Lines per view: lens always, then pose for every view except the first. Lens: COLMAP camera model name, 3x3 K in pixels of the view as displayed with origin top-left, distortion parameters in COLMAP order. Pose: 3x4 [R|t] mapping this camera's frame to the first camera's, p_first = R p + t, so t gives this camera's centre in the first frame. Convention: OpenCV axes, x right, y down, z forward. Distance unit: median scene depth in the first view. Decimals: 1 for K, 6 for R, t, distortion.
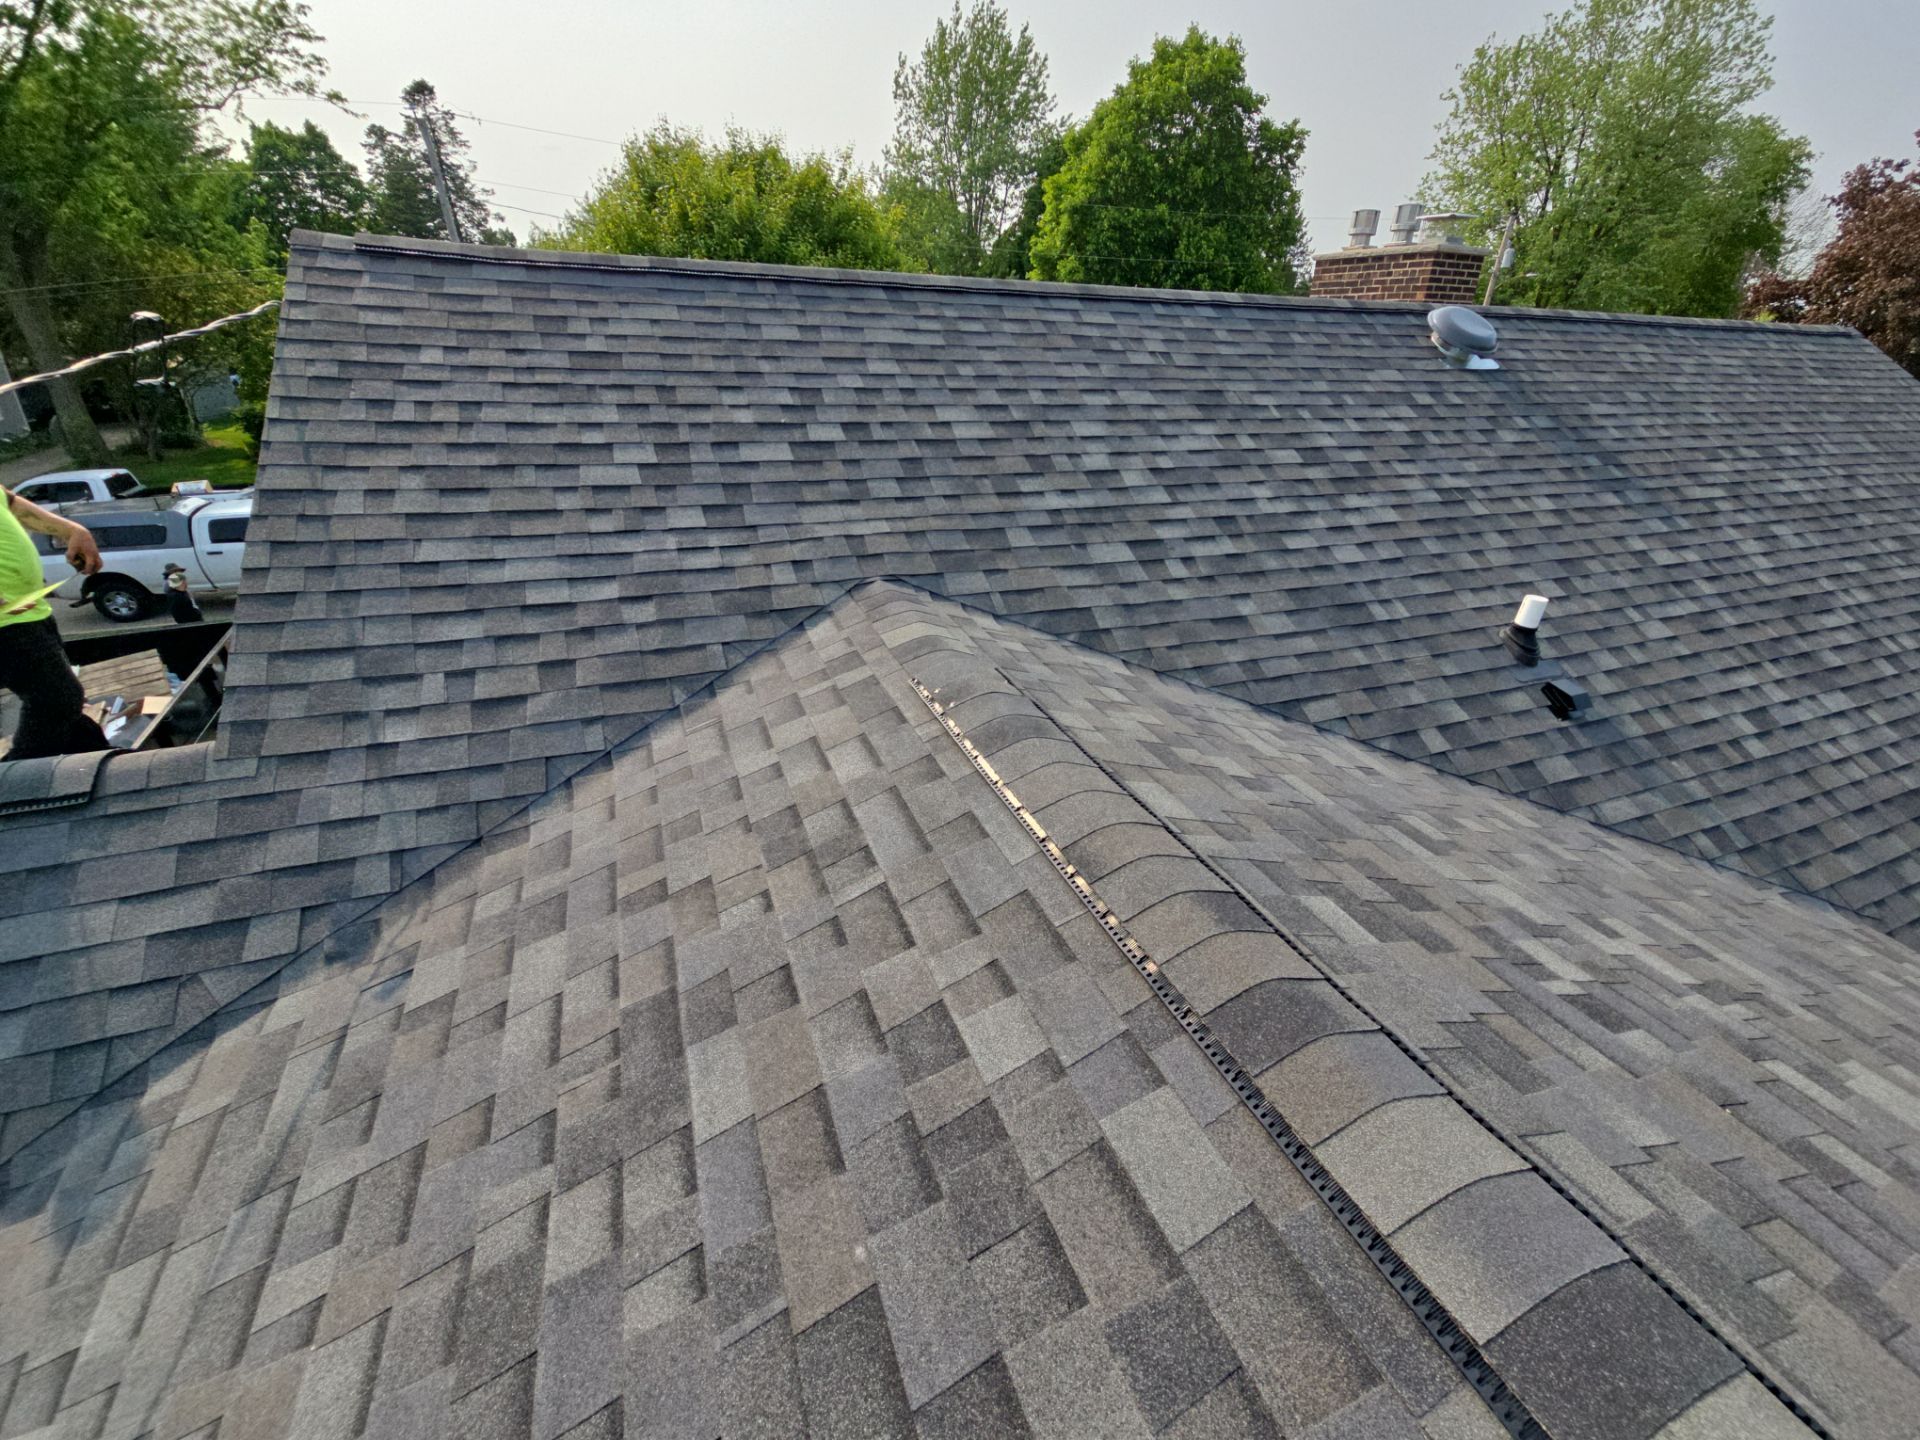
lens RADIAL K [[769.4, 0, 955.7], [0, 769.4, 724.8], [0, 0, 1]] dist [0.008944, -0.005624]
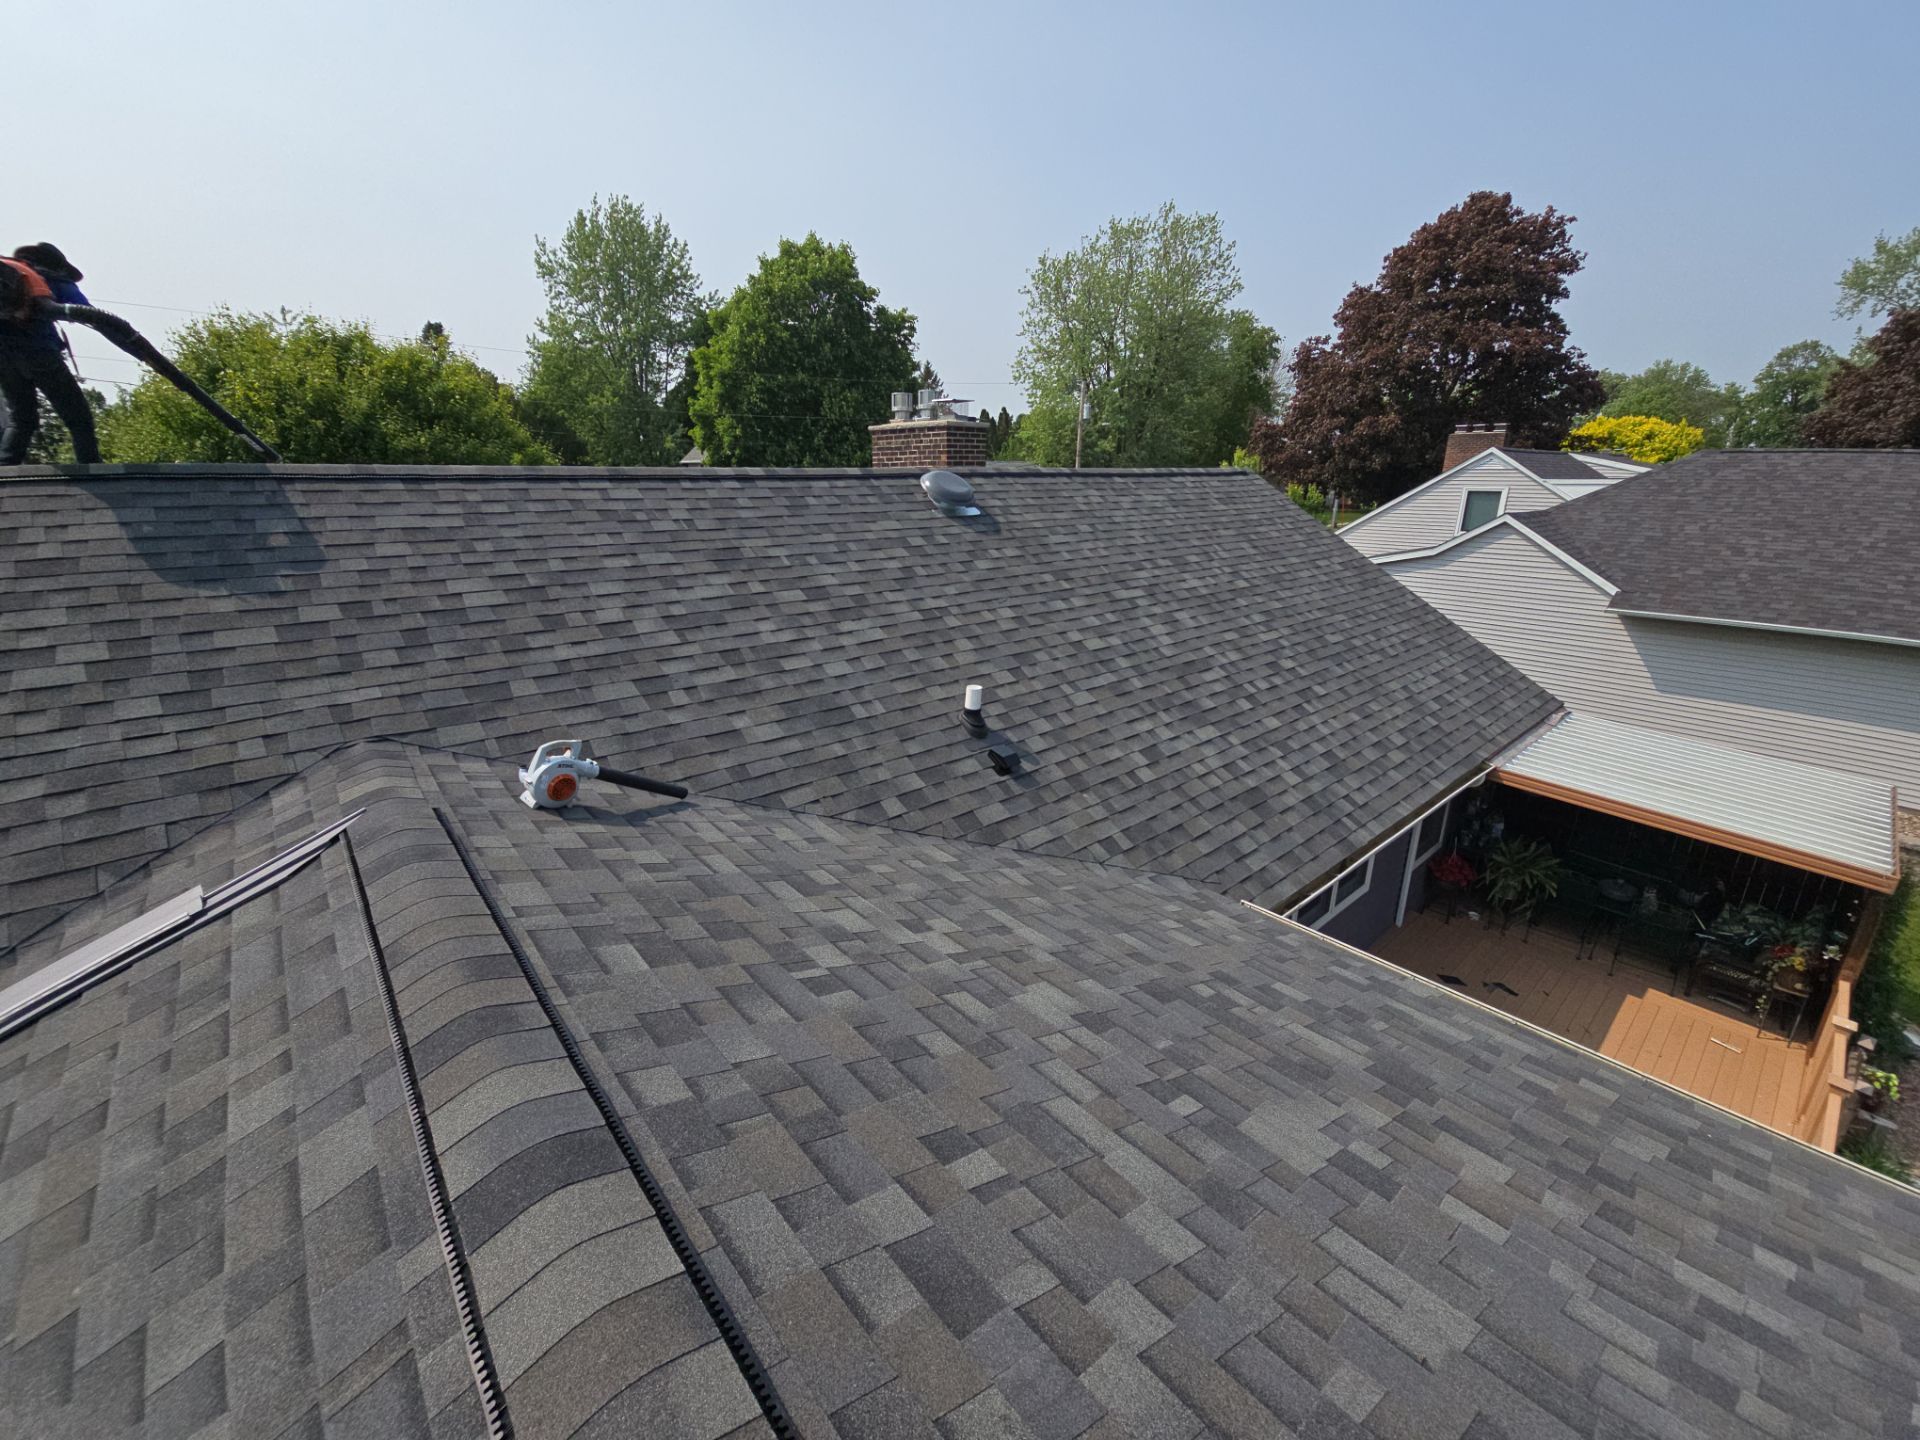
lens RADIAL K [[769.4, 0, 955.7], [0, 769.4, 724.8], [0, 0, 1]] dist [0.008944, -0.005624]
pose [[0.950087, -0.126031, 0.285398, 0.322544], [0.165986, 0.978757, -0.120350, 0.050421], [-0.264167, 0.161714, 0.950823, -0.226356]]
